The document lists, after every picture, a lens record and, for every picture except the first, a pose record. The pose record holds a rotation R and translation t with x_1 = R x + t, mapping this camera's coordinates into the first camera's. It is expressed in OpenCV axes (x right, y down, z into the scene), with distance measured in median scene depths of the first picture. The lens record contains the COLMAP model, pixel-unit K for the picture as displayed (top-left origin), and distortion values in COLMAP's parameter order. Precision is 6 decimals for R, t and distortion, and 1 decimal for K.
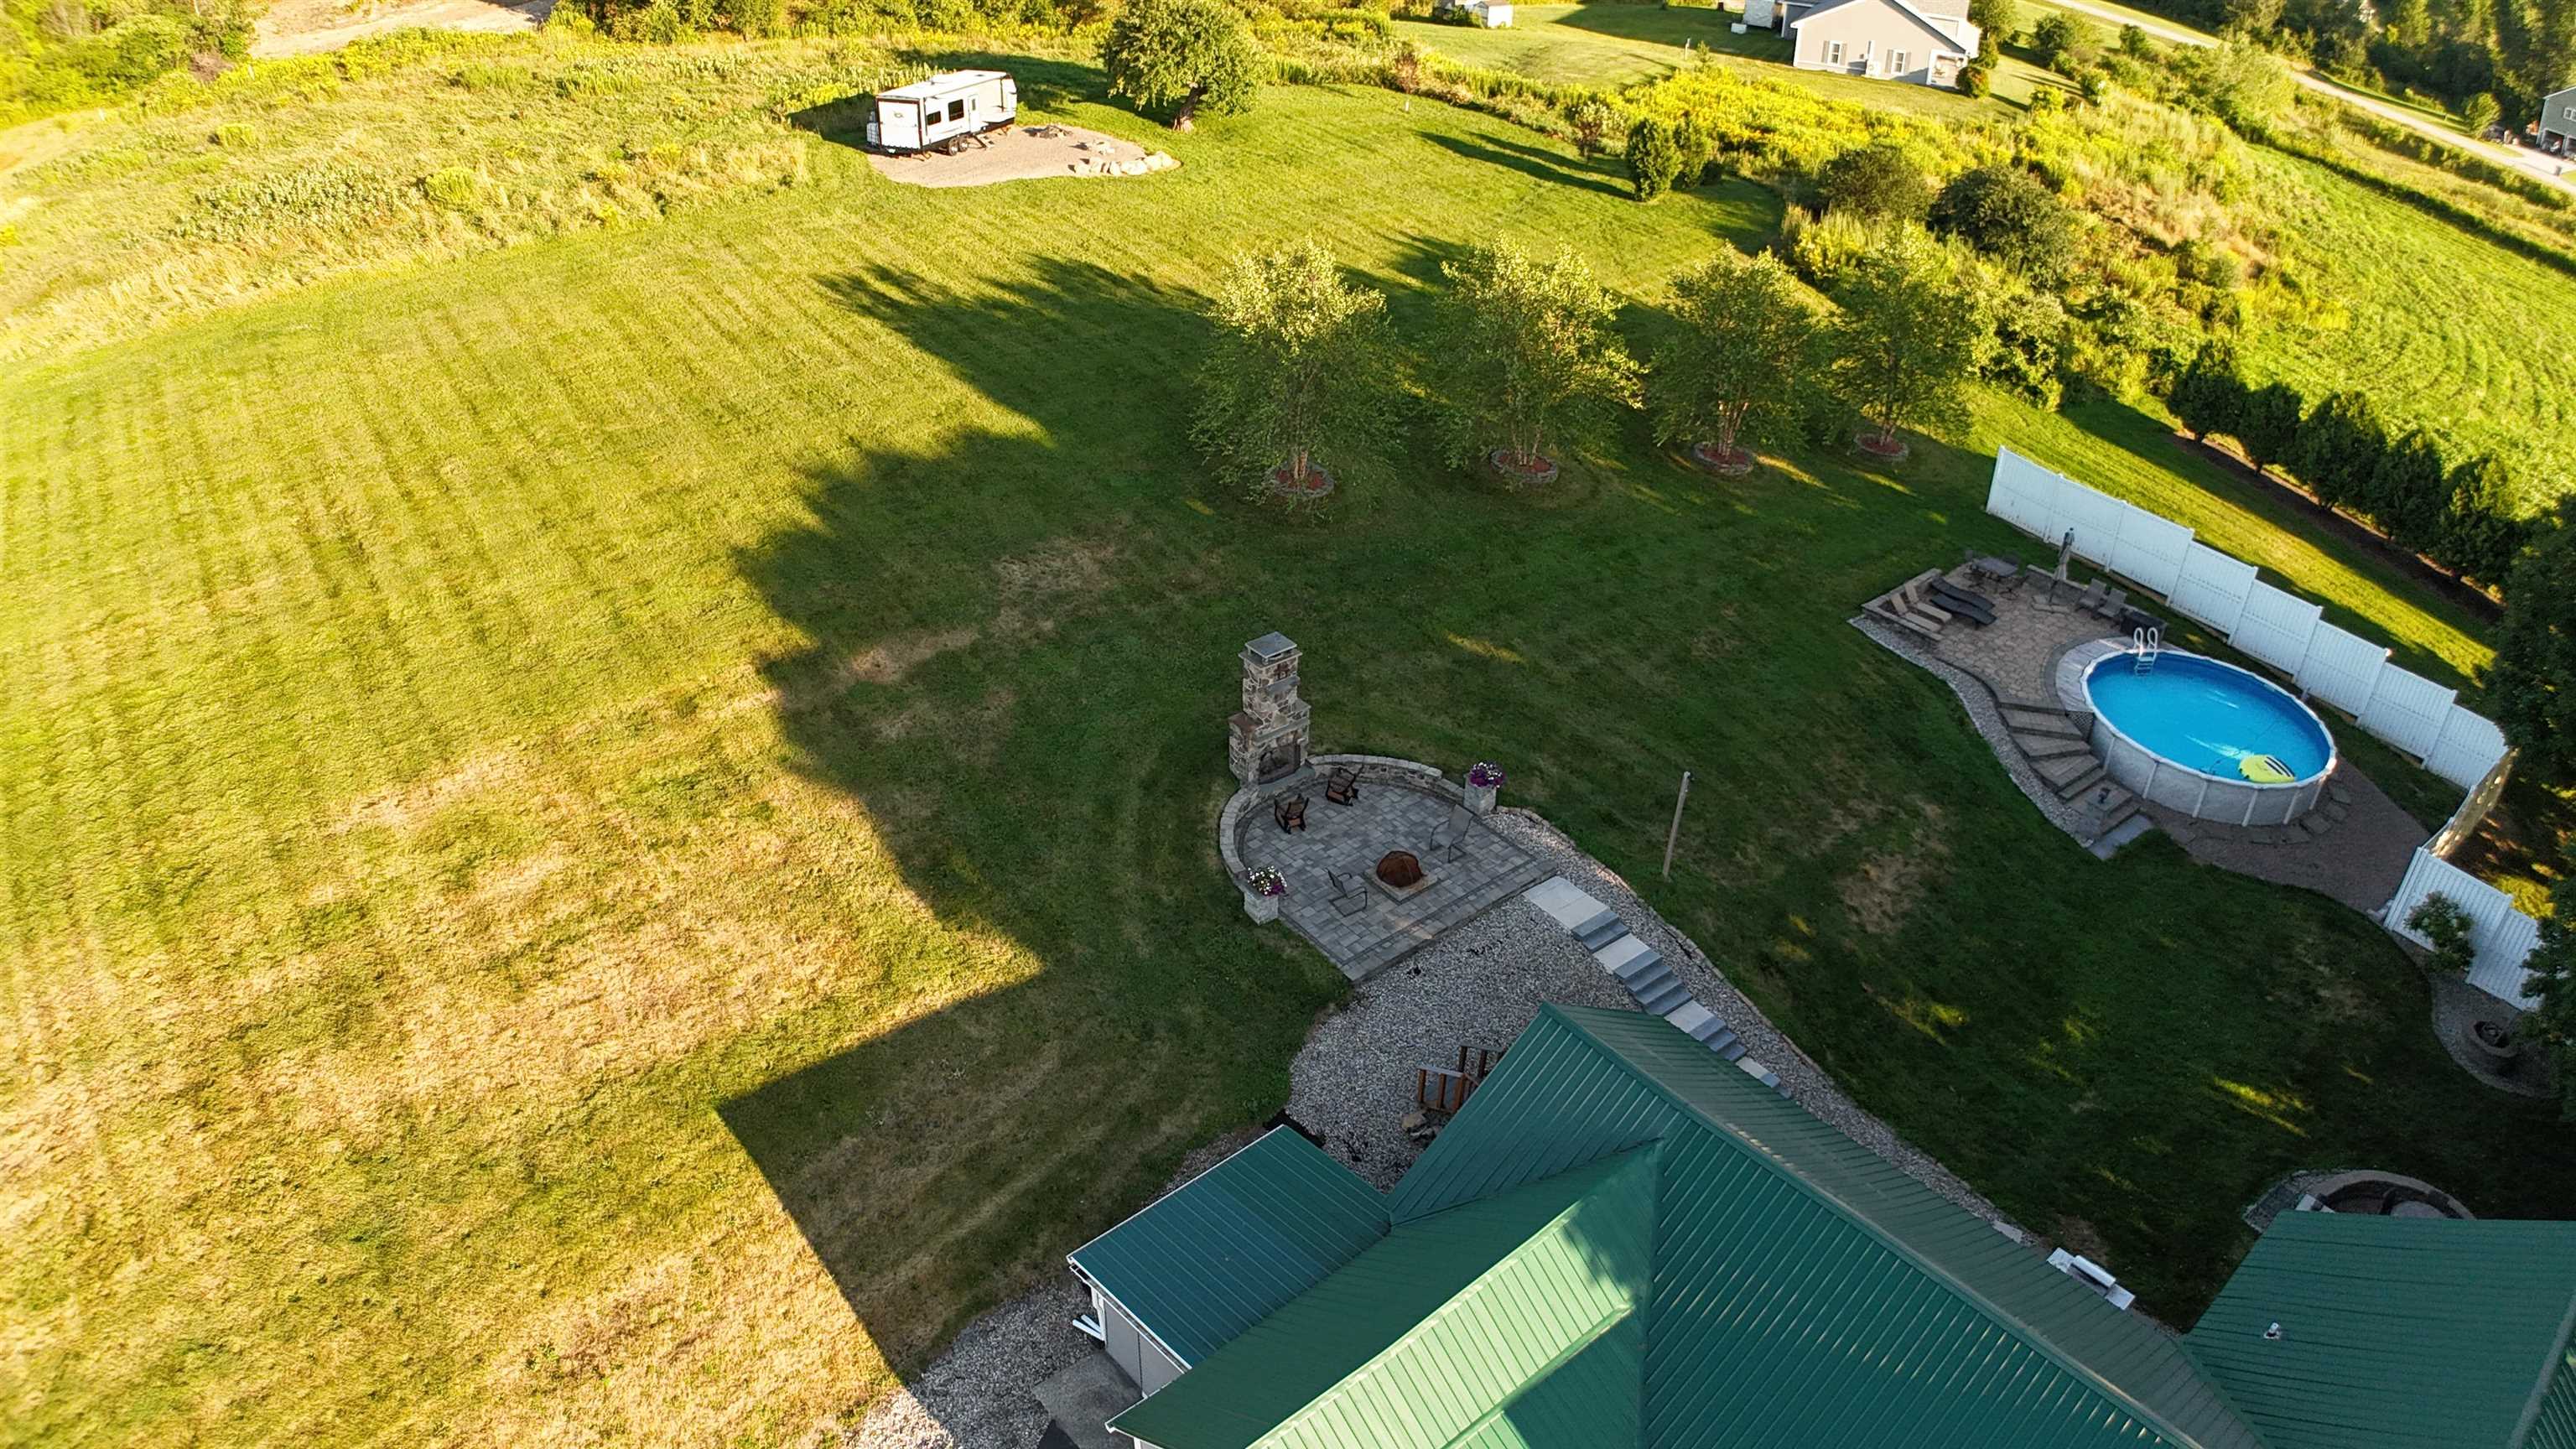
lens RADIAL K [[1586.1, 0, 1282.1], [0, 1586.1, 712.8], [0, 0, 1]] dist [-0.180017, 0.013600]
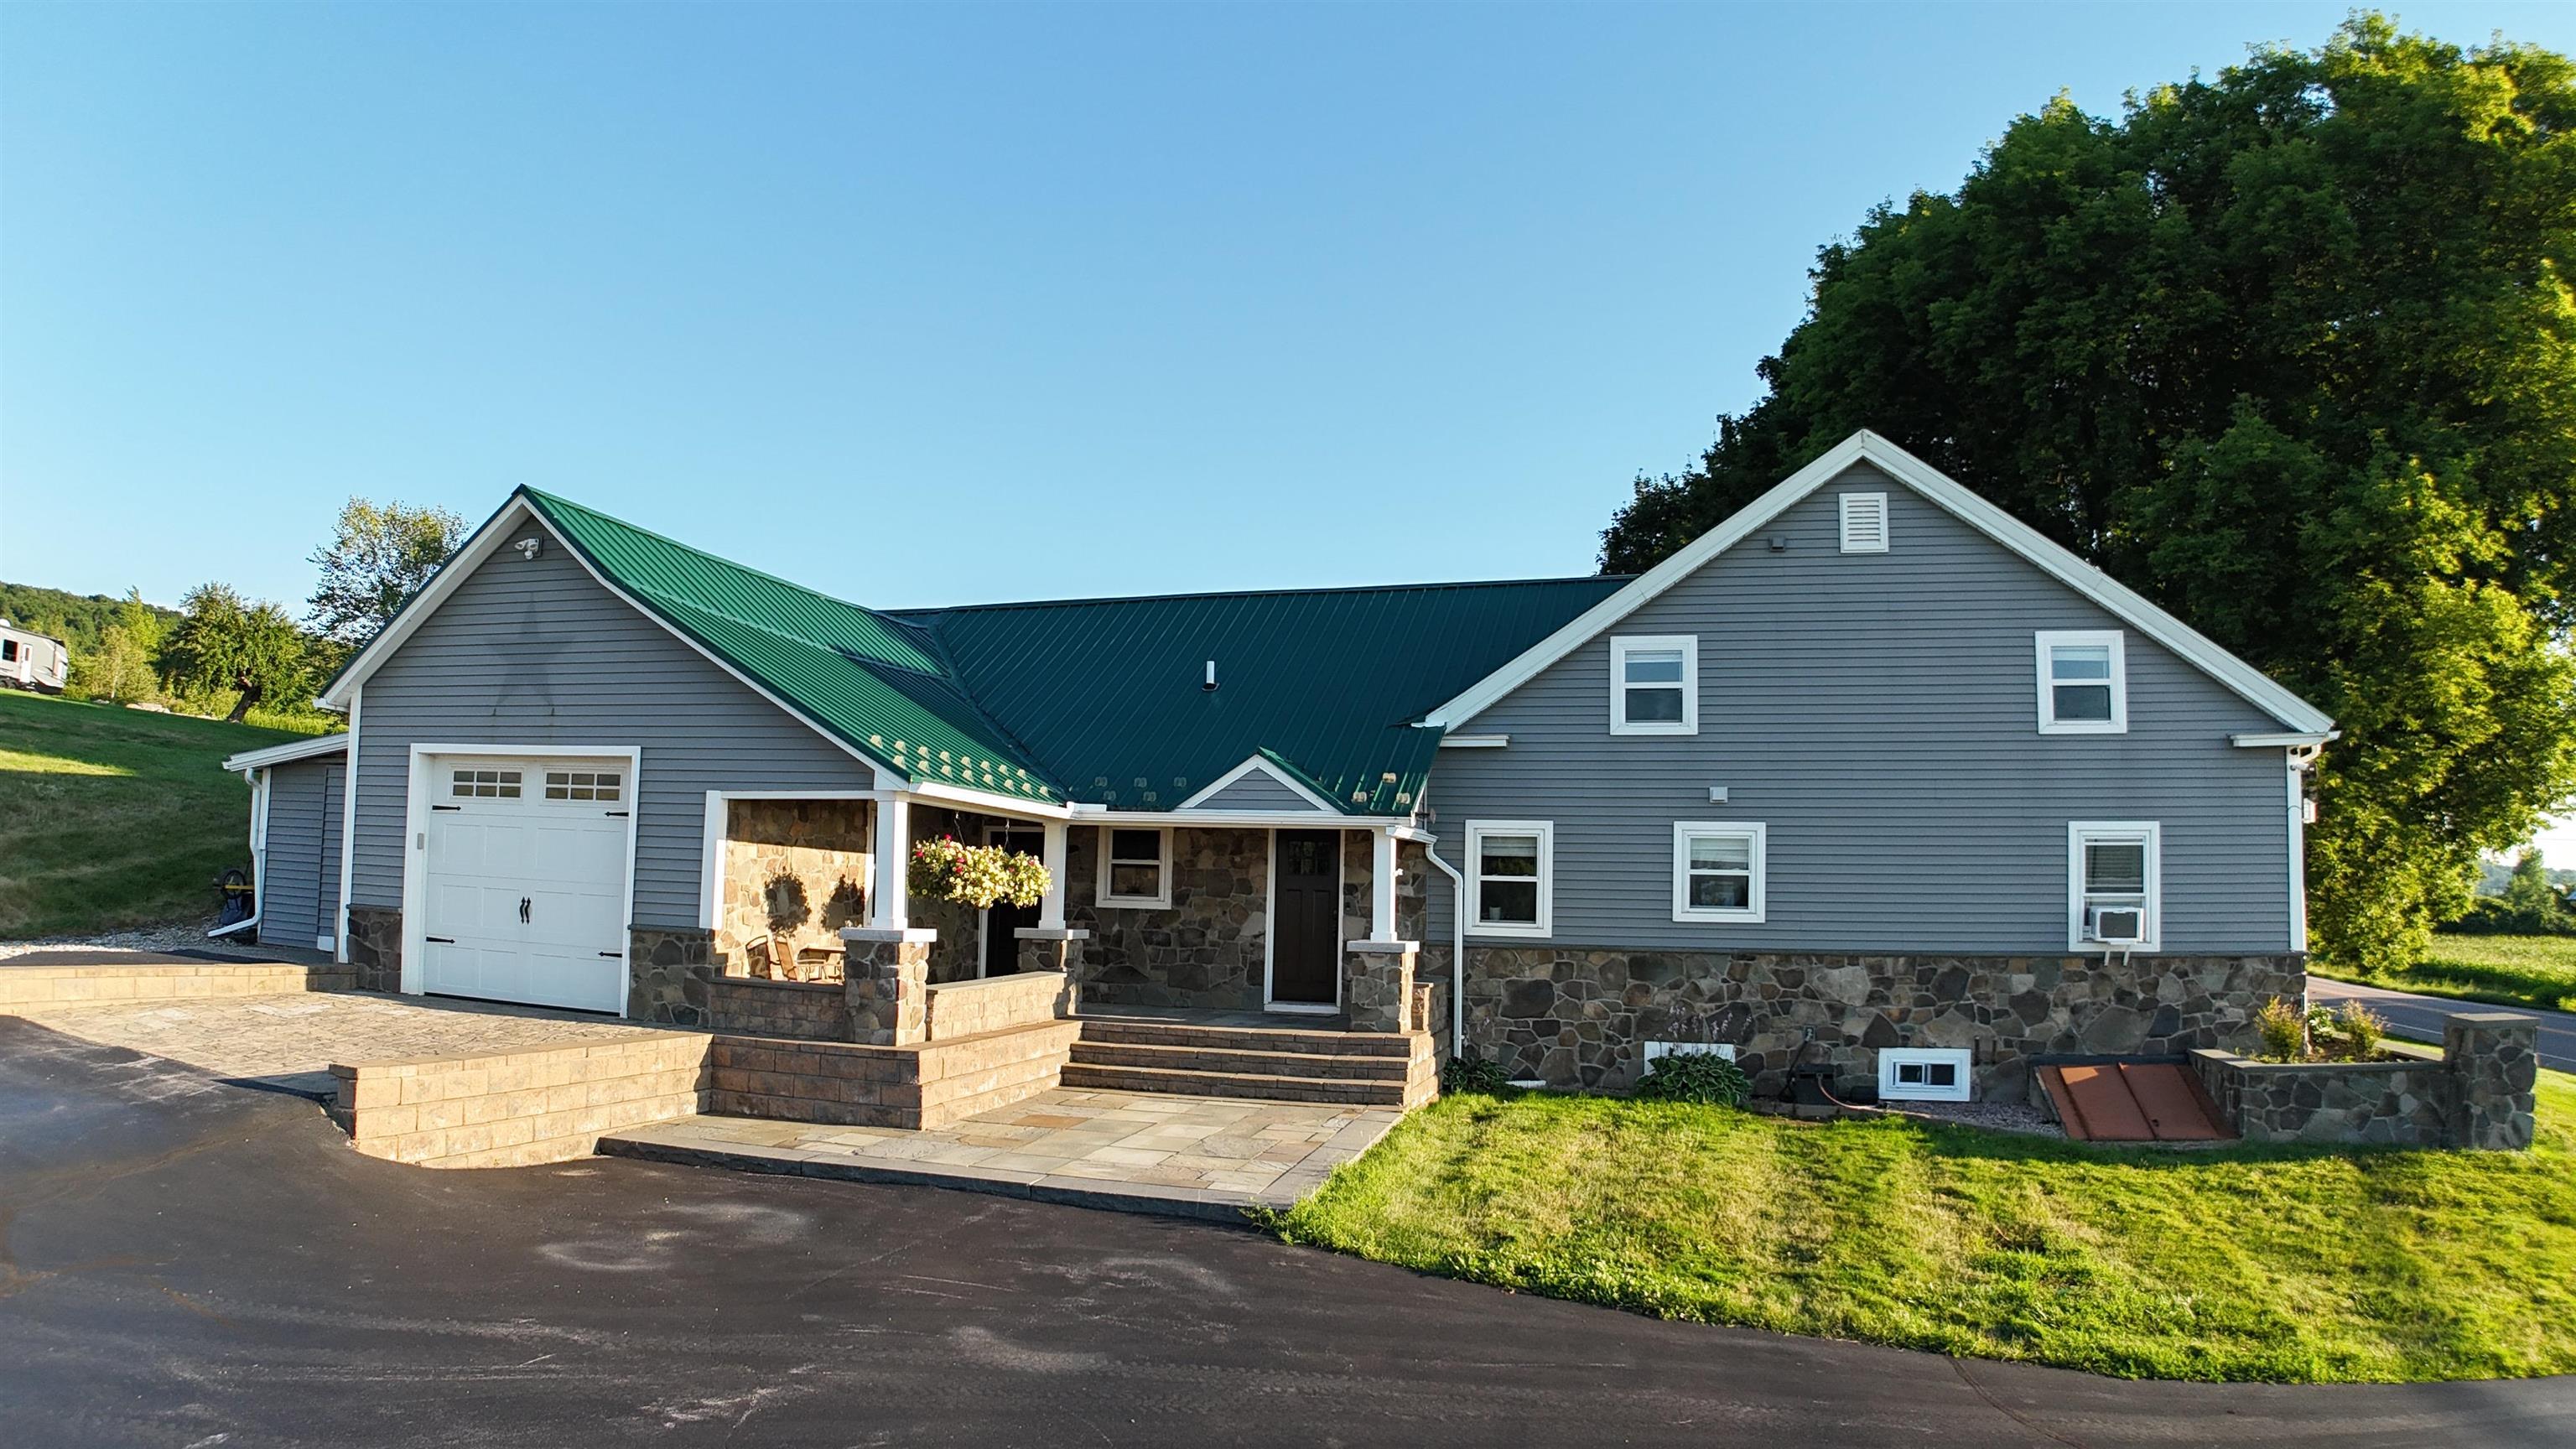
lens RADIAL K [[1586.1, 0, 1286.4], [0, 1586.1, 710.7], [0, 0, 1]] dist [-0.180017, 0.013600]
pose [[0.820092, 0.066608, 0.568342, -0.066482], [0.289720, 0.808165, -0.512768, 0.487486], [-0.493468, 0.585177, 0.643473, 0.171239]]
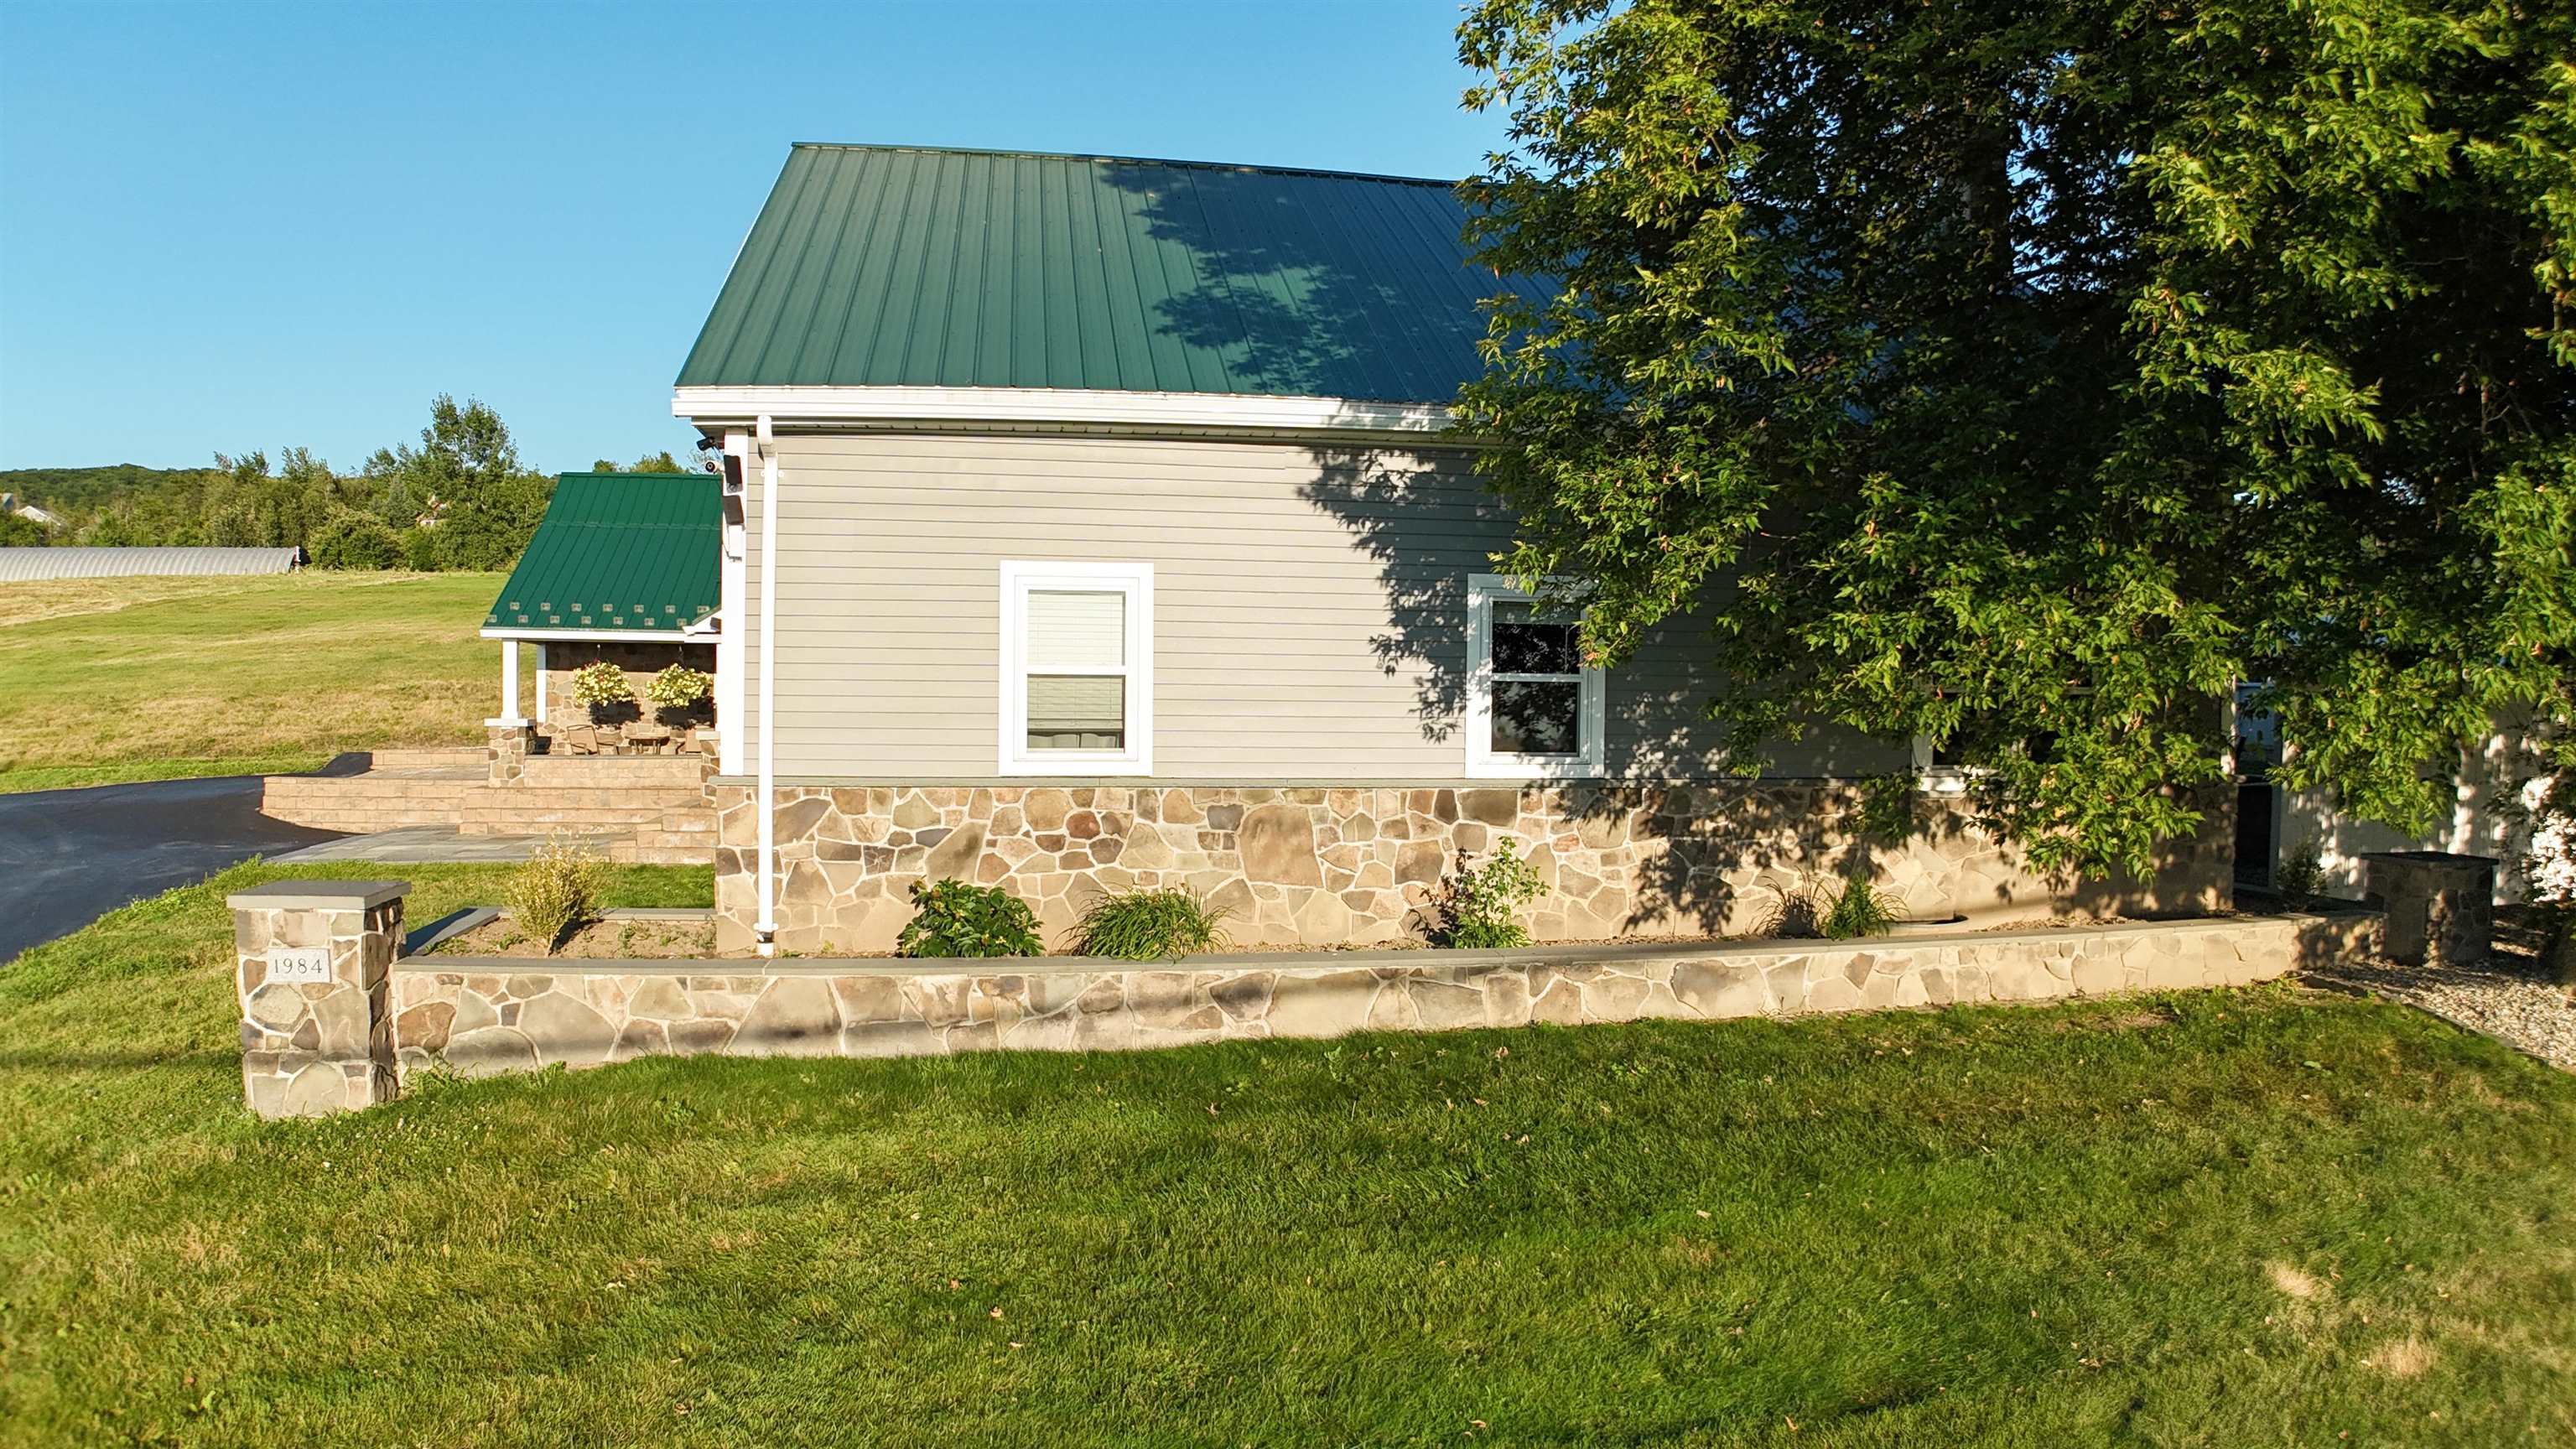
lens RADIAL K [[1586.1, 0, 1287.0], [0, 1586.1, 711.8], [0, 0, 1]] dist [-0.180017, 0.013600]
pose [[0.868617, -0.006483, -0.495442, 0.525035], [-0.250426, 0.857057, -0.450266, 0.499636], [0.427541, 0.515181, 0.742831, 0.172113]]
